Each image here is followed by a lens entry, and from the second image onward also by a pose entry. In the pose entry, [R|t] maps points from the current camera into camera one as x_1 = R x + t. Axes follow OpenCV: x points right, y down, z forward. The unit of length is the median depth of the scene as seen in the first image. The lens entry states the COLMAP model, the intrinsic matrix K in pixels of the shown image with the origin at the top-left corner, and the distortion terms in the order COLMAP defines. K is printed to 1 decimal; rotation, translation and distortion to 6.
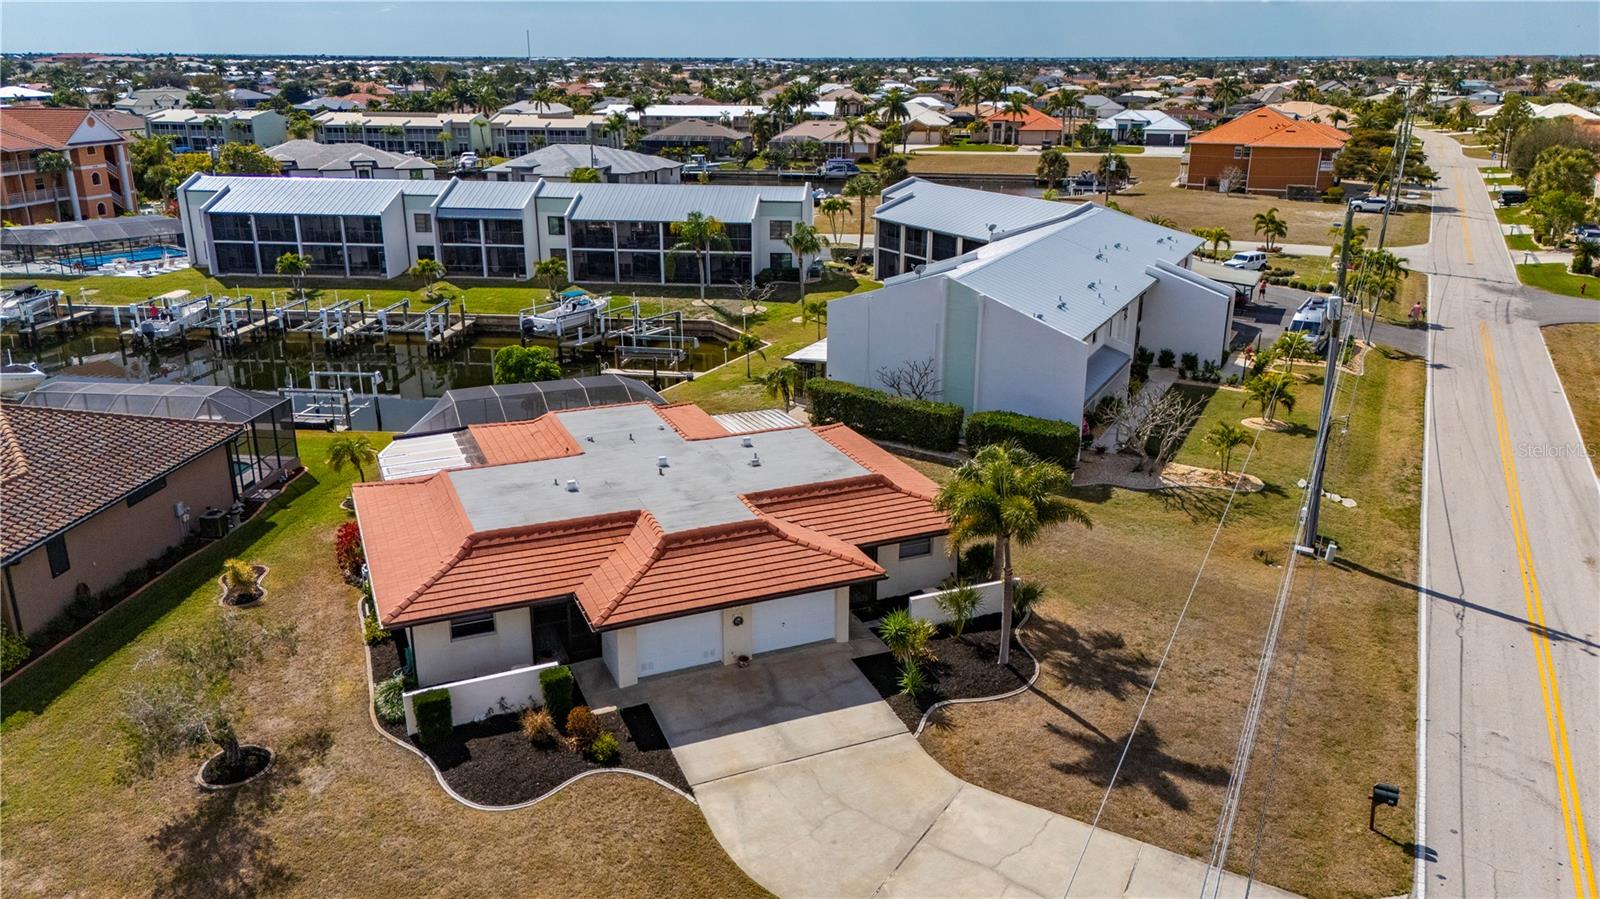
lens RADIAL K [[1176.2, 0, 800.0], [0, 1176.2, 449.5], [0, 0, 1]] dist [0.074993, -0.079856]
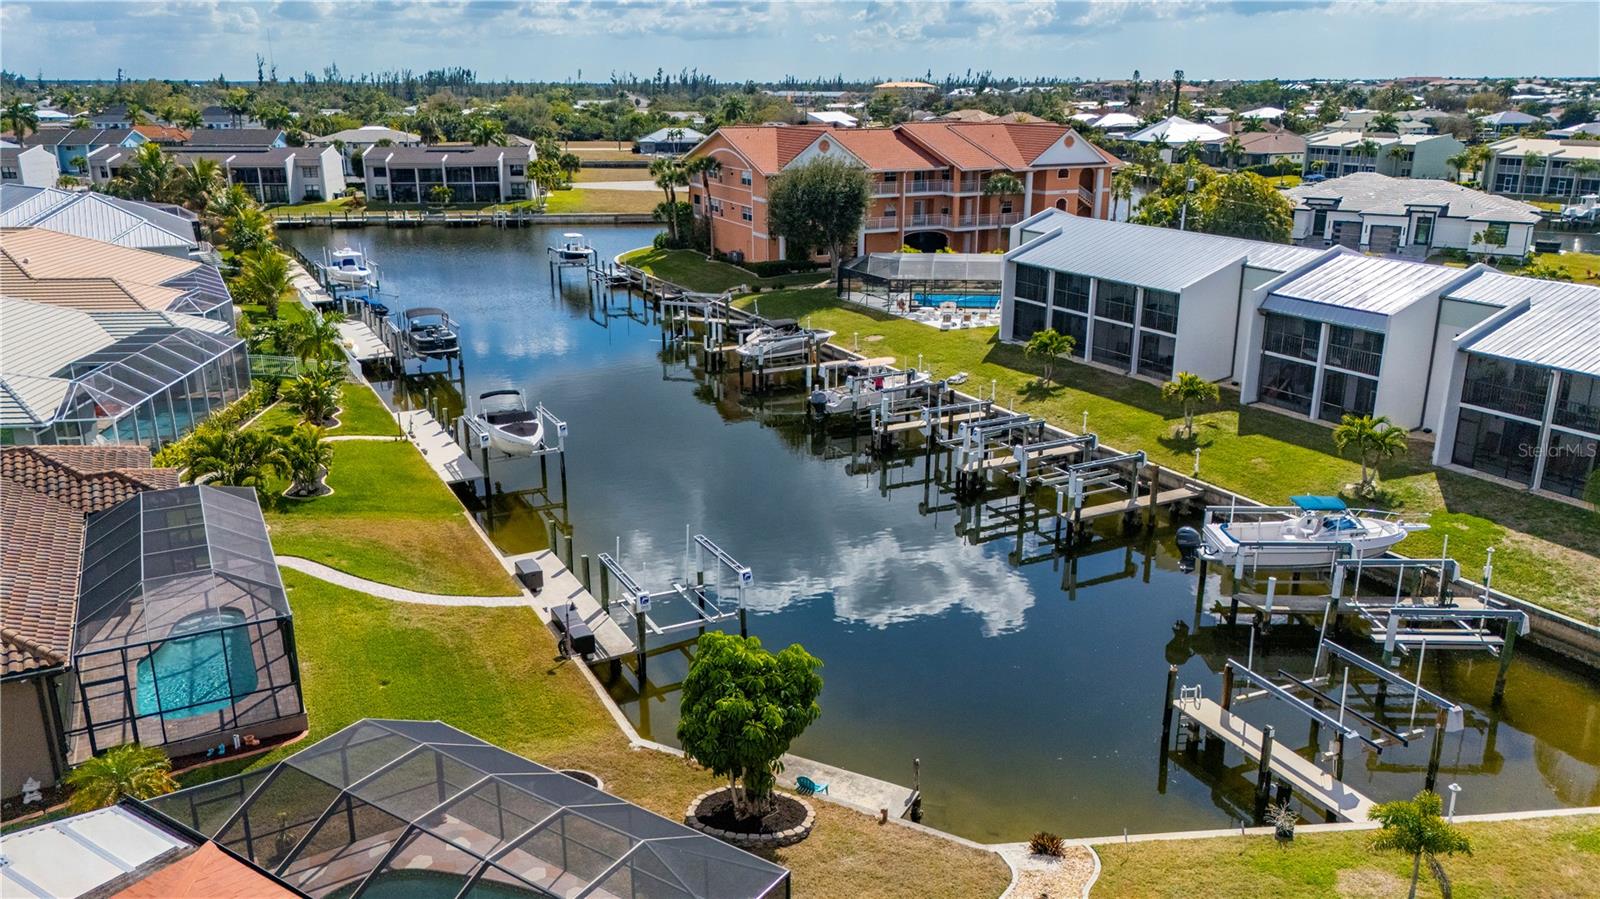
lens RADIAL K [[1176.2, 0, 800.0], [0, 1176.2, 449.5], [0, 0, 1]] dist [0.074993, -0.079856]
pose [[0.542135, 0.244522, -0.803927, 0.126127], [-0.260004, 0.958587, 0.116227, -0.231592], [0.799054, 0.146014, 0.583260, 0.796393]]
